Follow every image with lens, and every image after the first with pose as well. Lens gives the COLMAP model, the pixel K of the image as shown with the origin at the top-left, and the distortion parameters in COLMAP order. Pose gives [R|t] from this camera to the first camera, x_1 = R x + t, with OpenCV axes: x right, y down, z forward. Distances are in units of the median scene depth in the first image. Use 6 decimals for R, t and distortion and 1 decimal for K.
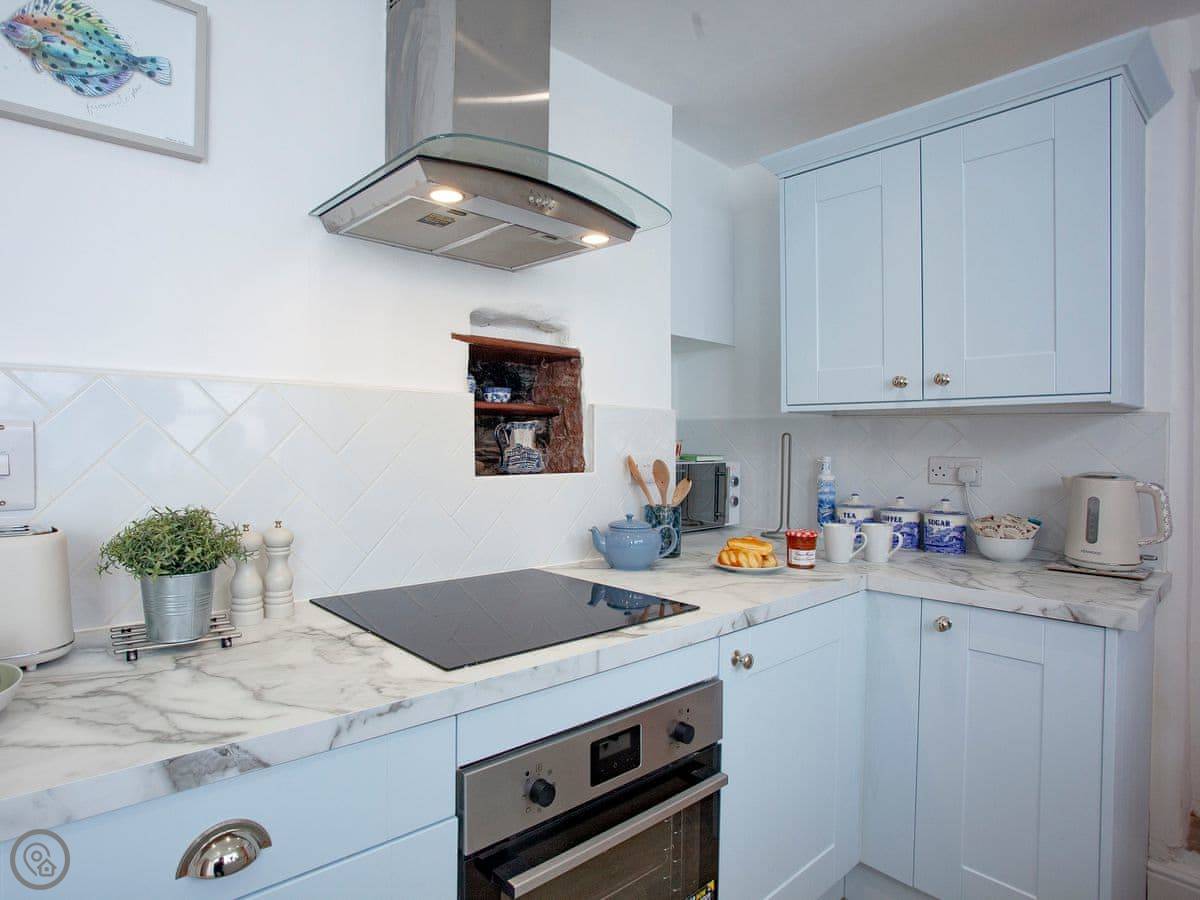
lens RADIAL K [[687.6, 0, 534.5], [0, 687.6, 455.8], [0, 0, 1]] dist [-0.074127, 0.037920]
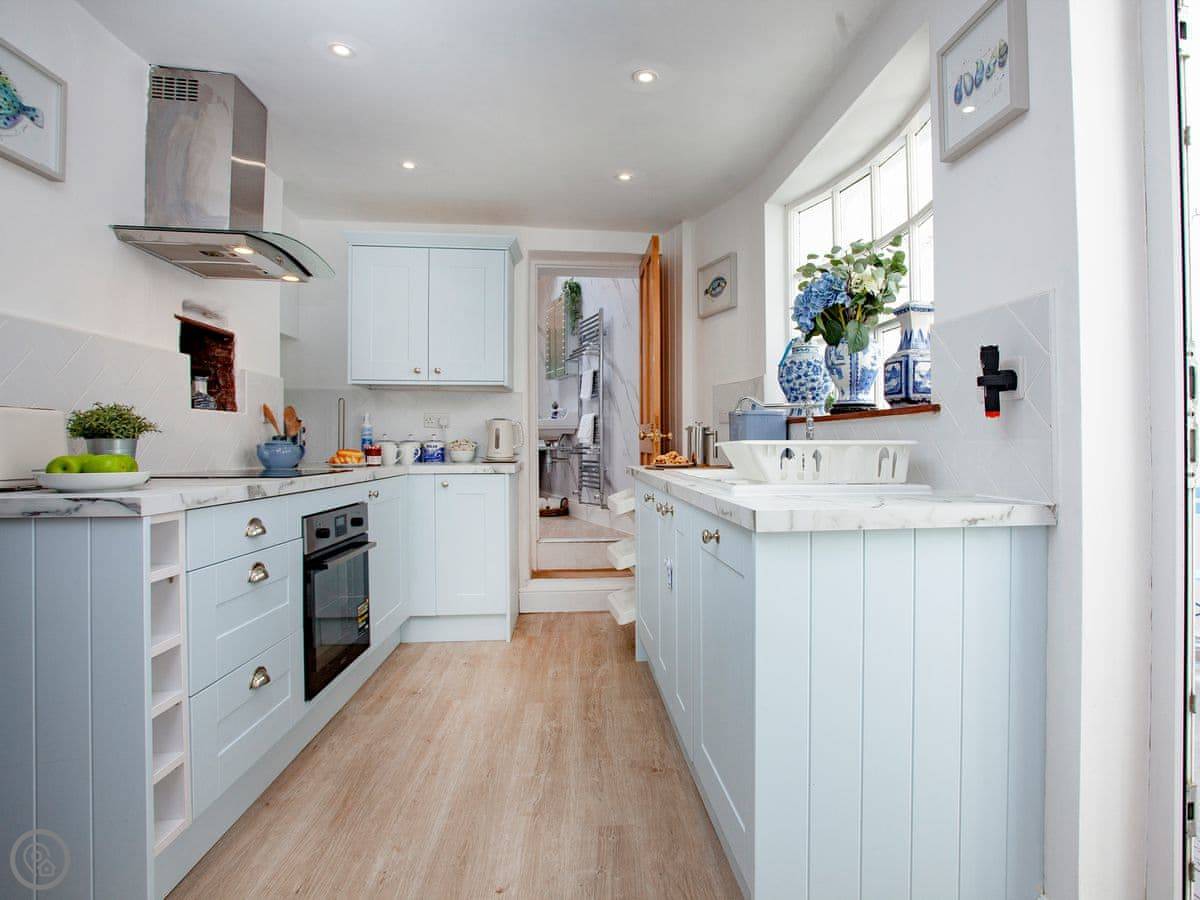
lens RADIAL K [[675.4, 0, 600.0], [0, 675.4, 450.0], [0, 0, 1]] dist [0.001408, 0.001158]
pose [[0.627884, -0.006055, 0.778283, -0.668741], [0.008821, 0.999961, 0.000663, 0.126468], [-0.778257, 0.006449, 0.627913, -0.656337]]
